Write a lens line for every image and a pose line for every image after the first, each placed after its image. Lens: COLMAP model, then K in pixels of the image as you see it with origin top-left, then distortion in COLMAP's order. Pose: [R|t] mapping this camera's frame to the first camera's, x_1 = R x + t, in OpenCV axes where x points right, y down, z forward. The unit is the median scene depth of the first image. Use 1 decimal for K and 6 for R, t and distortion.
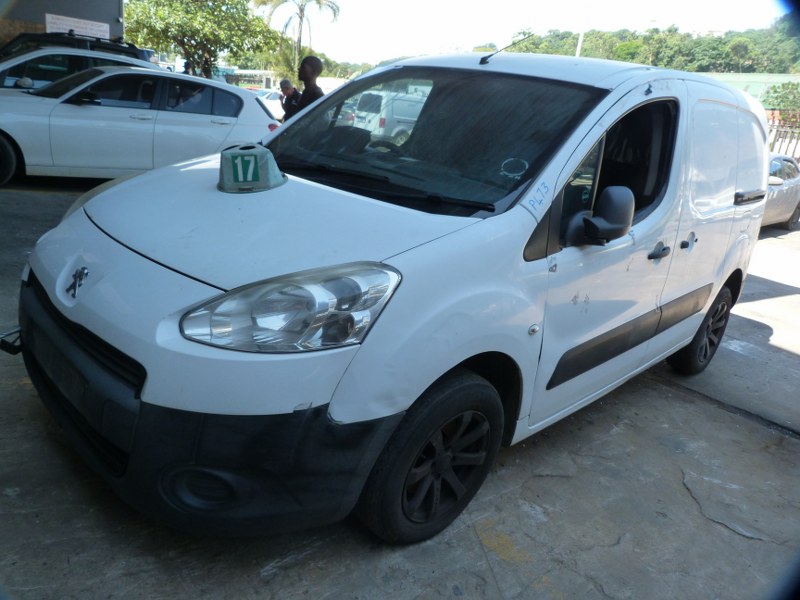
lens RADIAL K [[589.8, 0, 398.1], [0, 589.8, 297.6], [0, 0, 1]] dist [-0.033976, 0.024236]
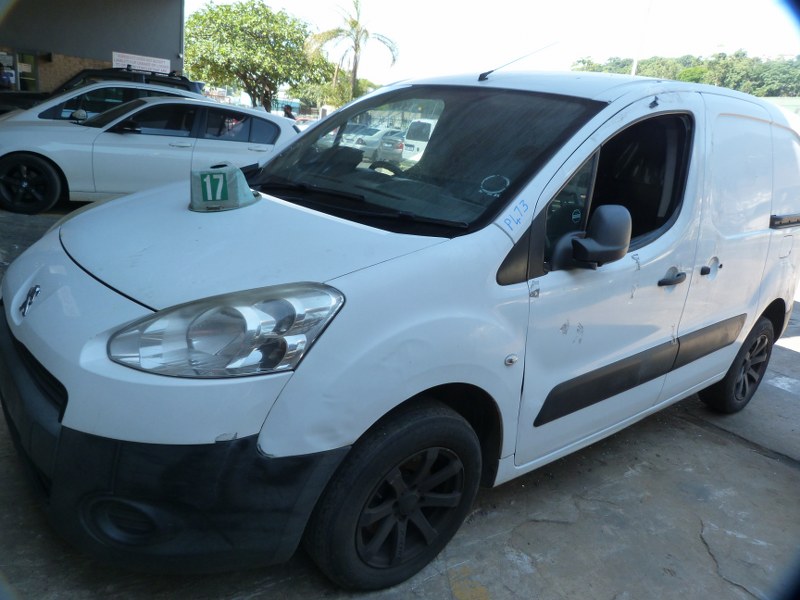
lens RADIAL K [[589.8, 0, 398.1], [0, 589.8, 297.6], [0, 0, 1]] dist [-0.033976, 0.024236]
pose [[0.995481, 0.013152, -0.094044, 0.126667], [-0.017512, 0.998802, -0.045697, 0.002281], [0.093330, 0.047138, 0.994519, 0.063110]]
